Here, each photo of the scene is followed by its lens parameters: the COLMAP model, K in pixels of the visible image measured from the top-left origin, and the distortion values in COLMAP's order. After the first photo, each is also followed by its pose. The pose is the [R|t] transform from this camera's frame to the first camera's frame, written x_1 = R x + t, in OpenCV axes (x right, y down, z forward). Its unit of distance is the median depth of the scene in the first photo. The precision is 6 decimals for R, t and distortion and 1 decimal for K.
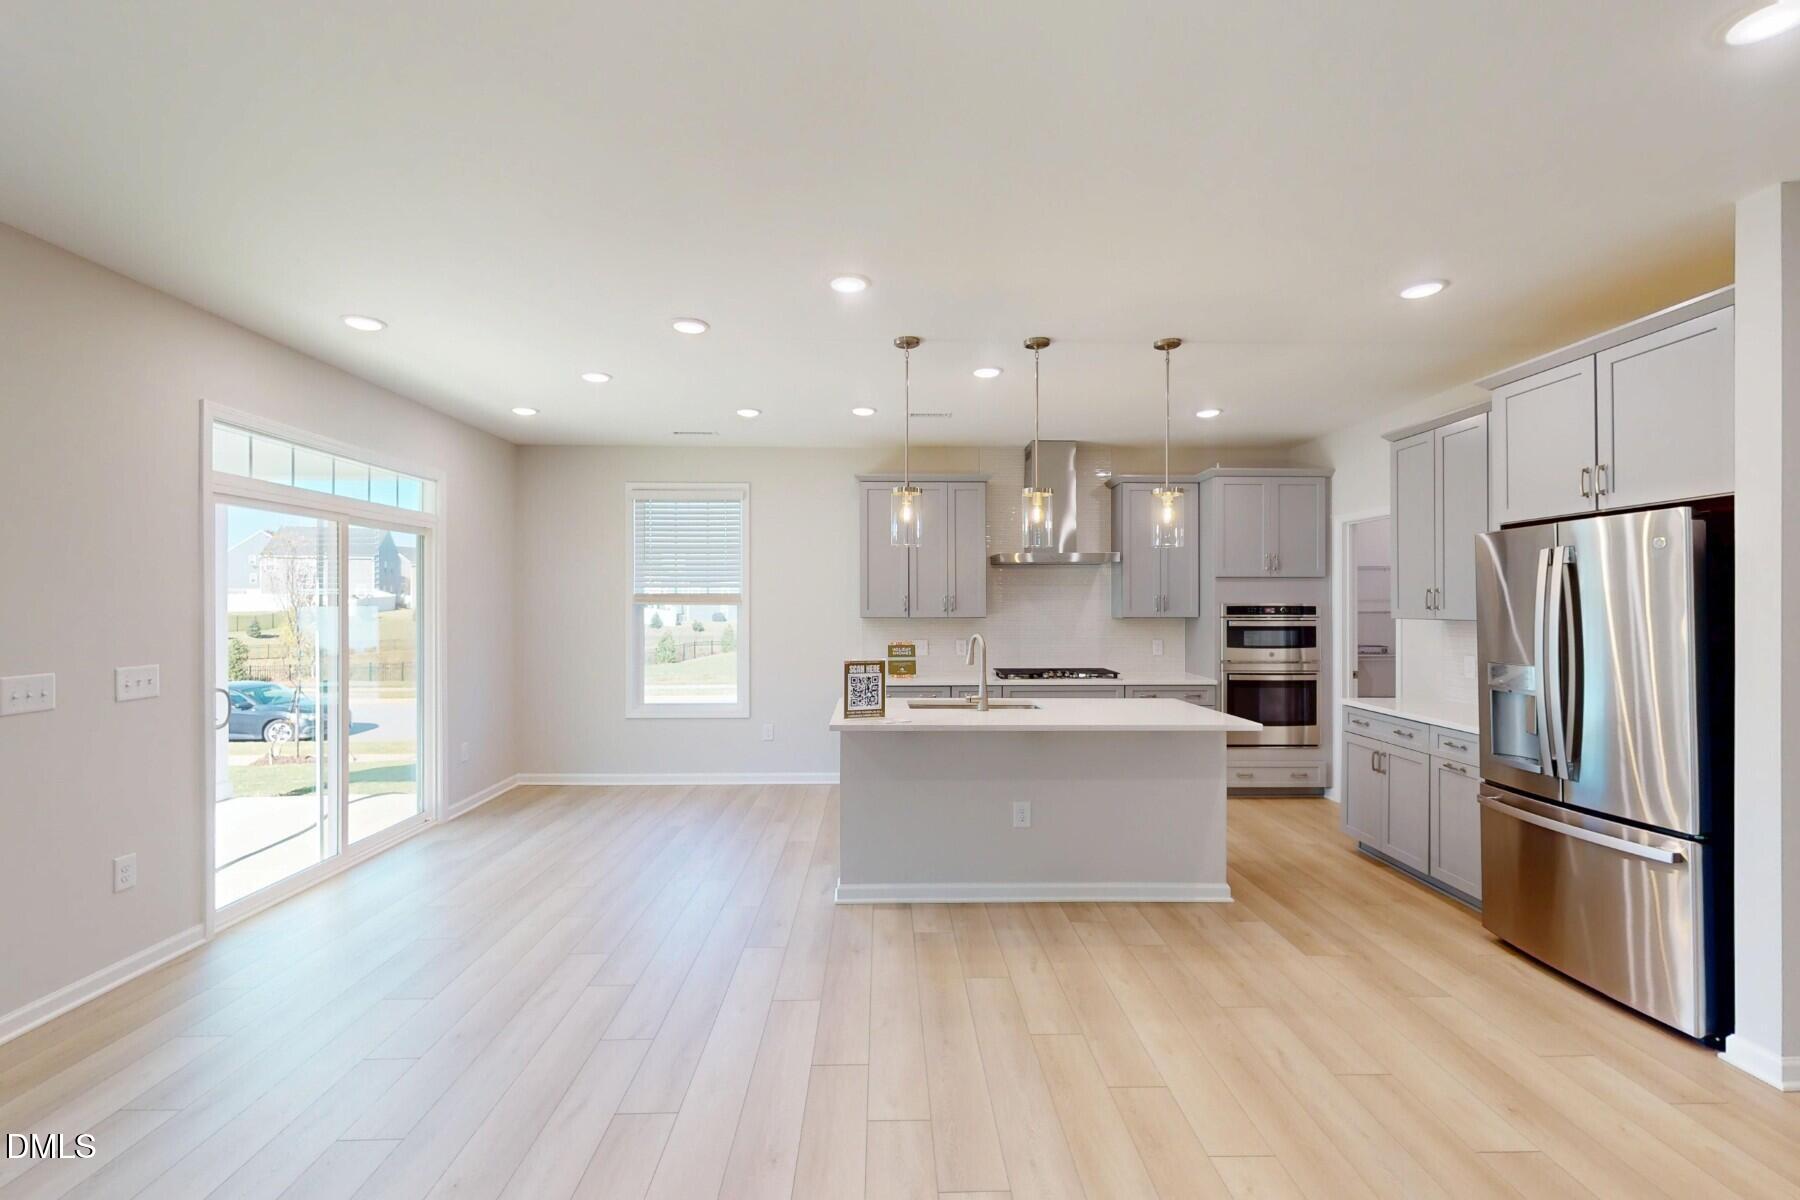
lens RADIAL K [[787.4, 0, 905.6], [0, 787.4, 606.7], [0, 0, 1]] dist [0.001124, -0.000170]
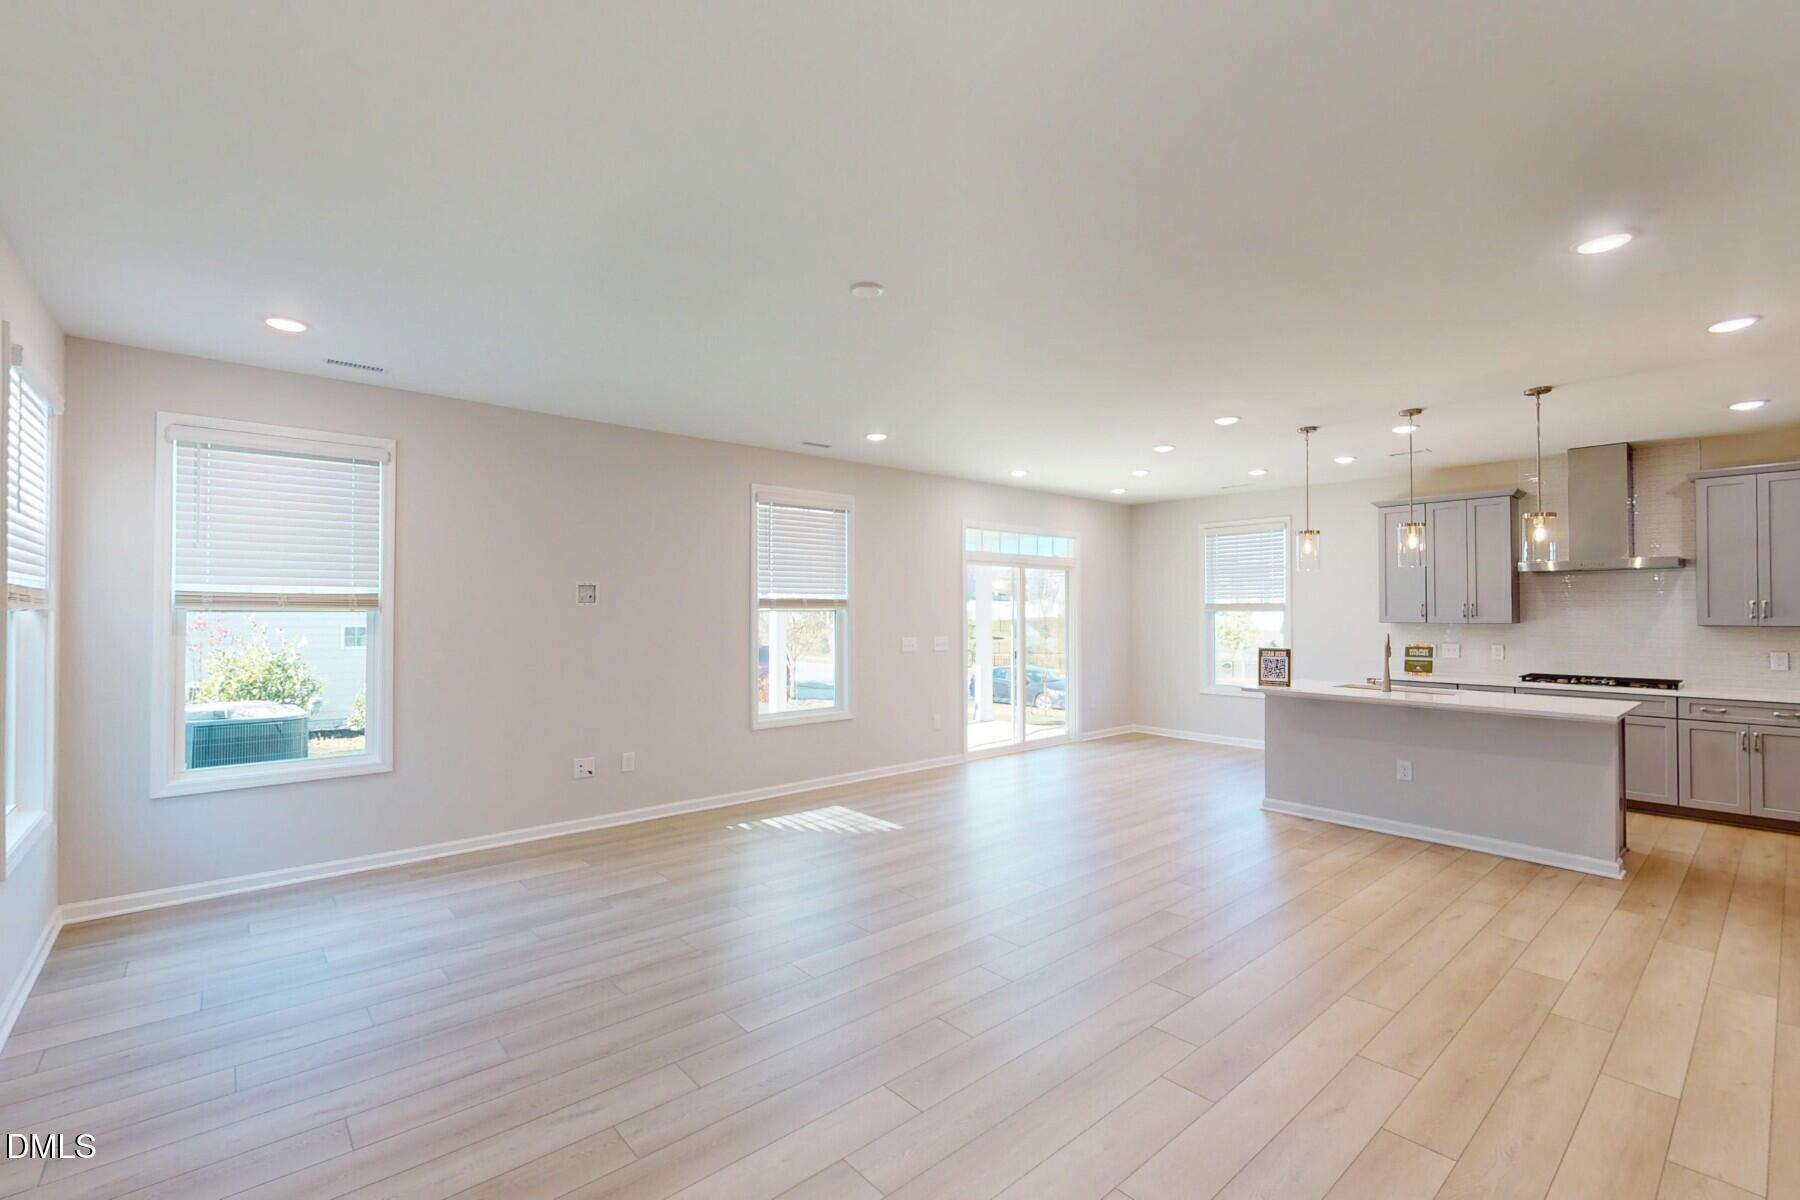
lens RADIAL K [[787.4, 0, 889.1], [0, 787.4, 607.2], [0, 0, 1]] dist [0.001124, -0.000170]
pose [[0.626847, -0.004889, -0.779127, 0.500102], [-0.002477, 0.999963, -0.008268, 0.003188], [0.779139, 0.007113, 0.626811, -0.391675]]
